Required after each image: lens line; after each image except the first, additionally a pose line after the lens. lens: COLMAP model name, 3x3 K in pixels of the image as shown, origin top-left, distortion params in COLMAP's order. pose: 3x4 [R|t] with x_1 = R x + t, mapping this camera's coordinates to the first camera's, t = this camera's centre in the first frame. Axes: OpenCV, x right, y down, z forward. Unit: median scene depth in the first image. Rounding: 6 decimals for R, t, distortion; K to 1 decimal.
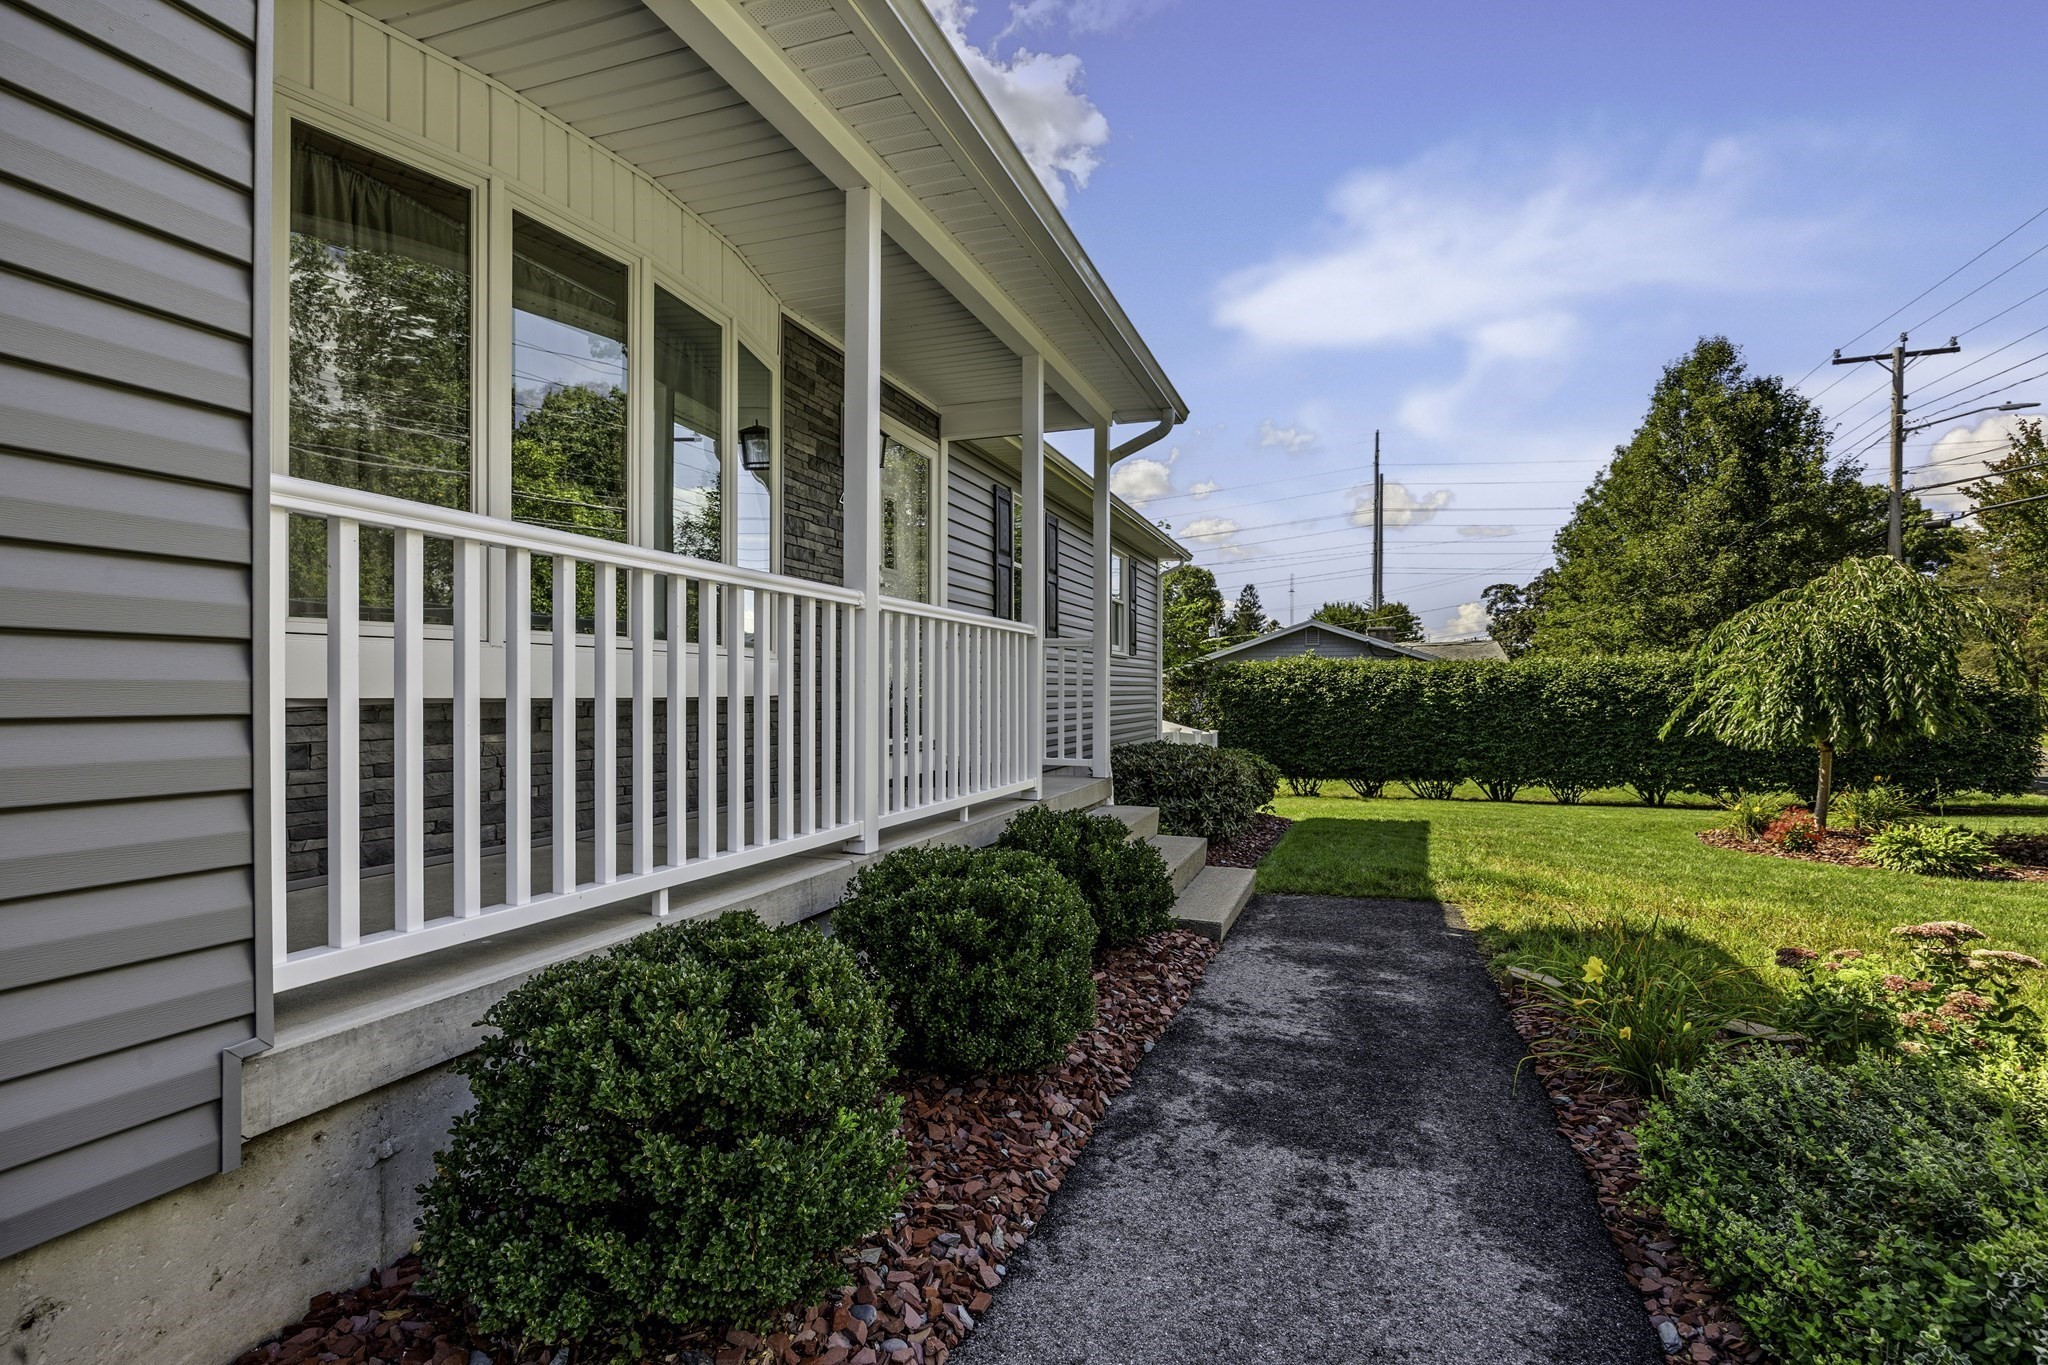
lens RADIAL K [[1017.0, 0, 1020.9], [0, 1017.0, 695.7], [0, 0, 1]] dist [-0.000179, -0.000444]
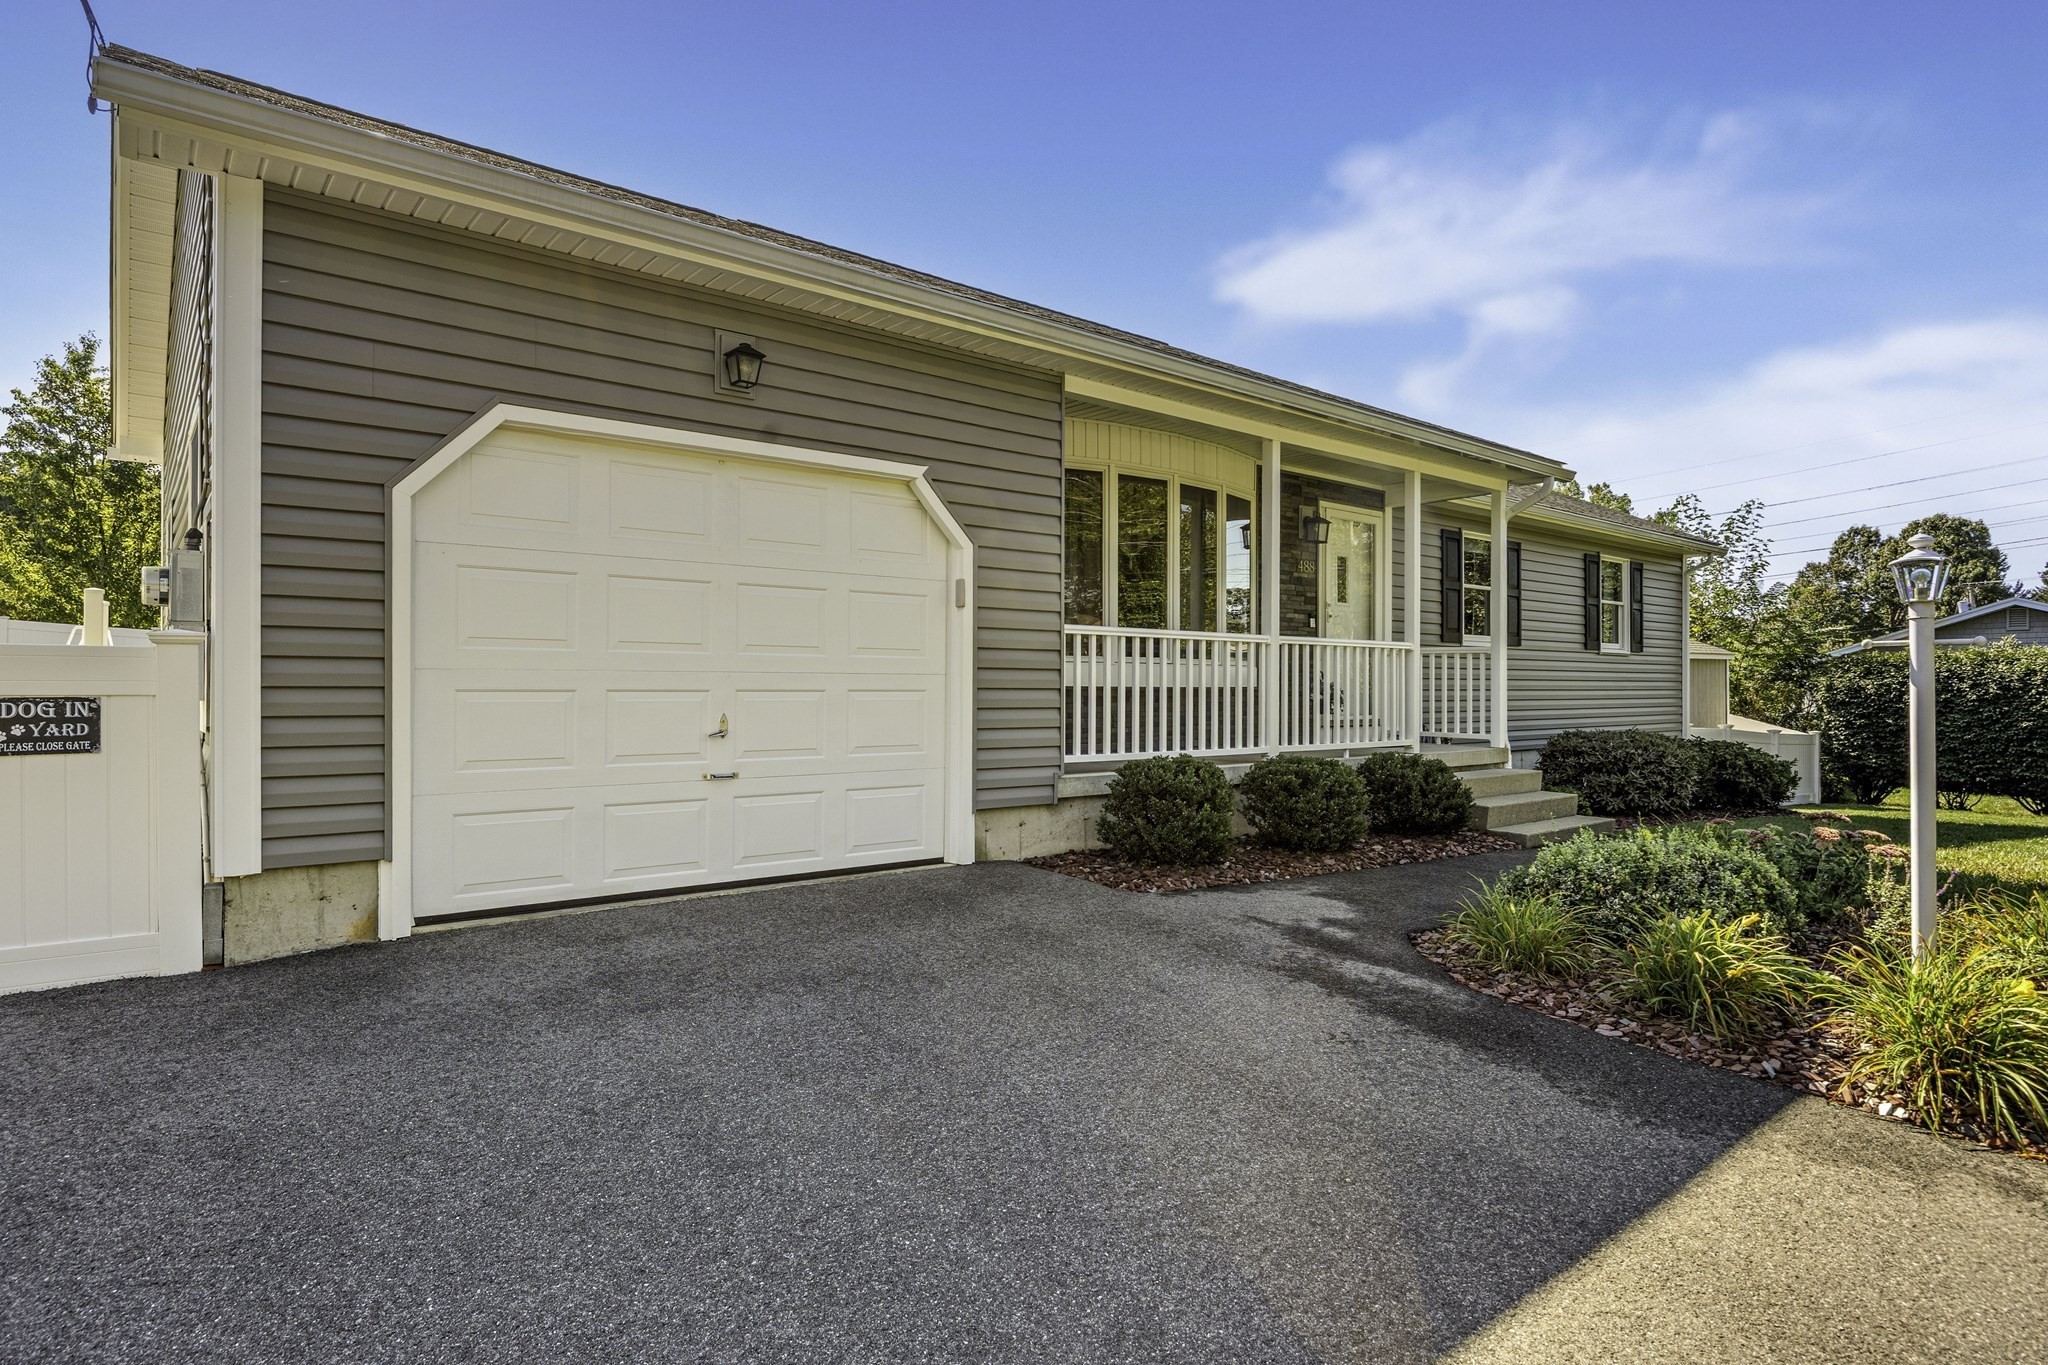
lens RADIAL K [[1139.0, 0, 1024.0], [0, 1139.0, 682.5], [0, 0, 1]] dist [-0.001456, -0.000236]
pose [[0.859704, -0.001512, -0.510791, 0.316088], [-0.003696, 0.999951, -0.009181, 0.008345], [0.510780, 0.009781, 0.859656, -0.658673]]
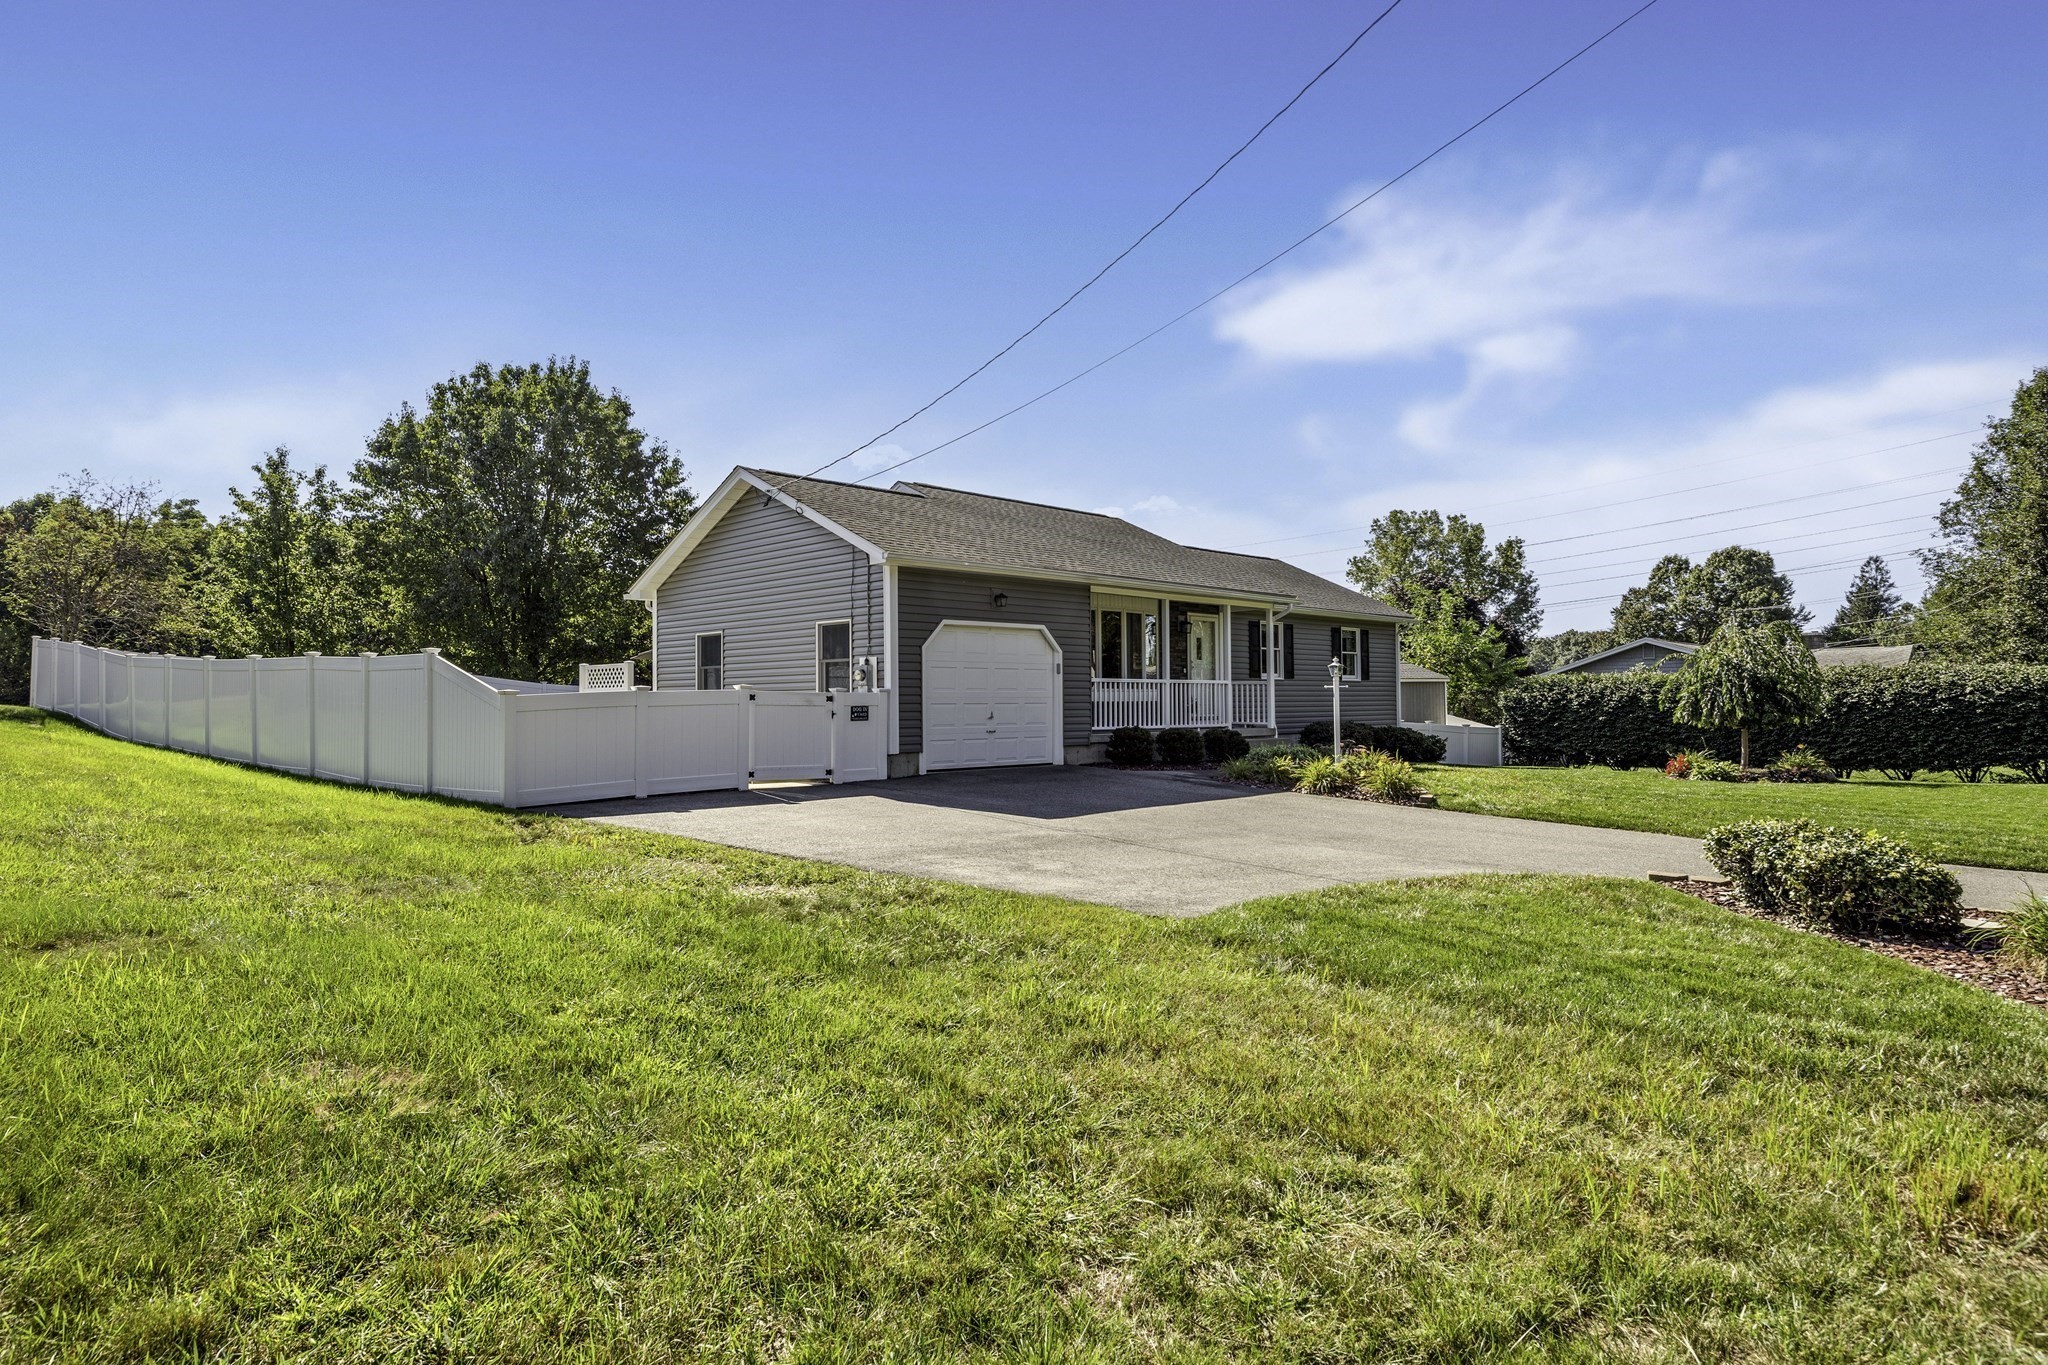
lens RADIAL K [[1200.8, 0, 1024.0], [0, 1200.8, 682.5], [0, 0, 1]] dist [-0.011589, -0.000226]
pose [[0.905571, -0.018003, -0.423813, 0.923139], [0.008384, 0.999663, -0.024548, 0.026810], [0.424112, 0.018677, 0.905417, -2.502705]]
